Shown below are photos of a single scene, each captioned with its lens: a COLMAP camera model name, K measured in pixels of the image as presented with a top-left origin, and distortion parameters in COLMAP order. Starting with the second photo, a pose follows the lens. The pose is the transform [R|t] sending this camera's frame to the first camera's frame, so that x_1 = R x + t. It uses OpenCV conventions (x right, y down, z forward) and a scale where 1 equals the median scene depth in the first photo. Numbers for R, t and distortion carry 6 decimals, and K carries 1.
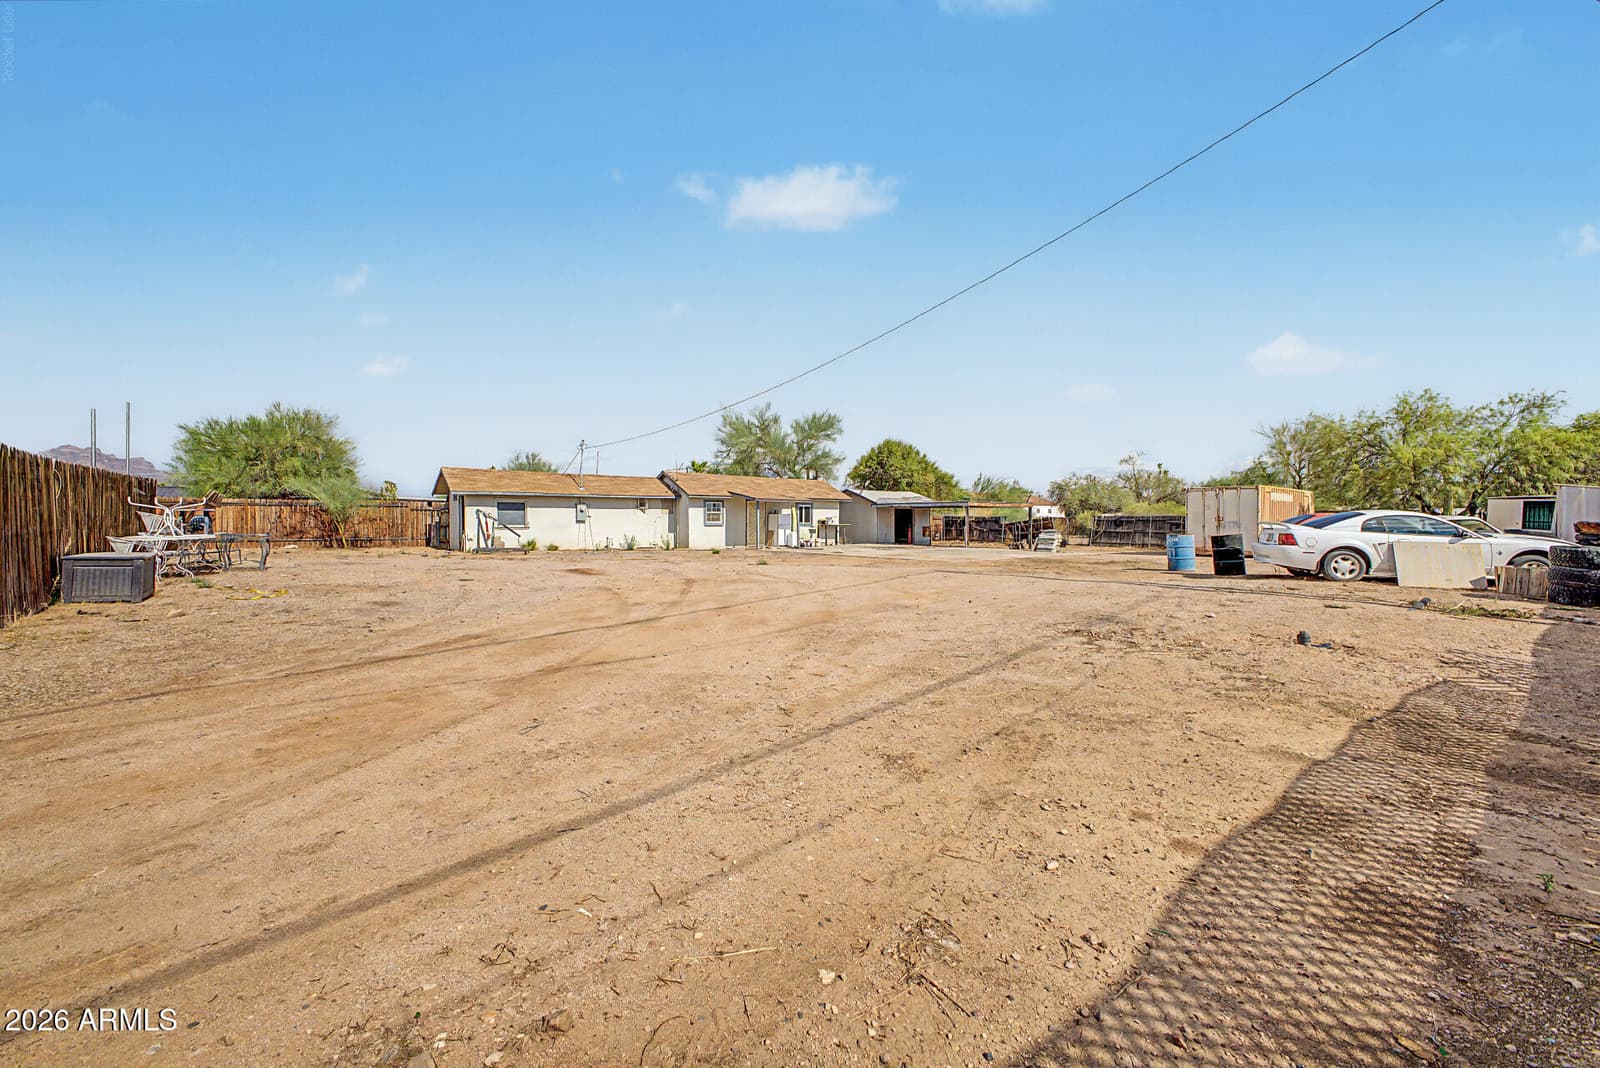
lens RADIAL K [[614.5, 0, 805.0], [0, 614.5, 523.2], [0, 0, 1]] dist [0.001687, 0.000044]
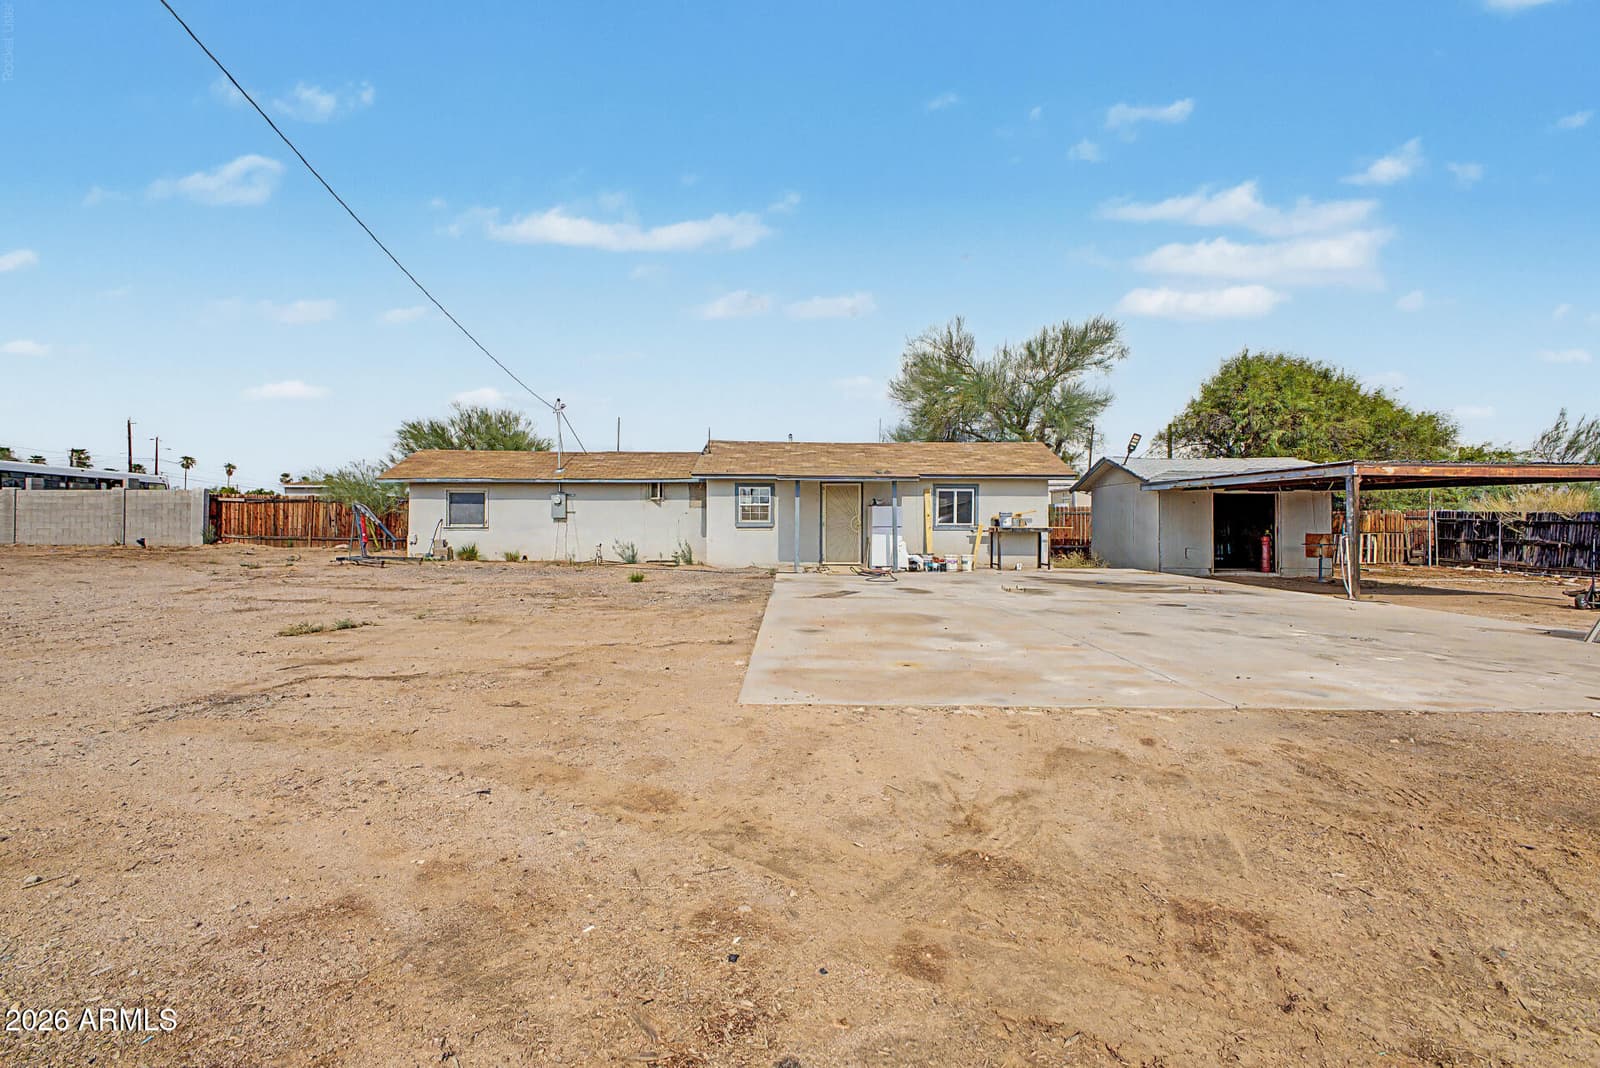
lens RADIAL K [[614.5, 0, 805.0], [0, 614.5, 523.2], [0, 0, 1]] dist [0.001687, 0.000044]
pose [[0.782520, 0.003164, -0.622618, 0.216395], [-0.006058, 0.999978, -0.002532, 0.001246], [0.622596, 0.005754, 0.782522, 0.518941]]
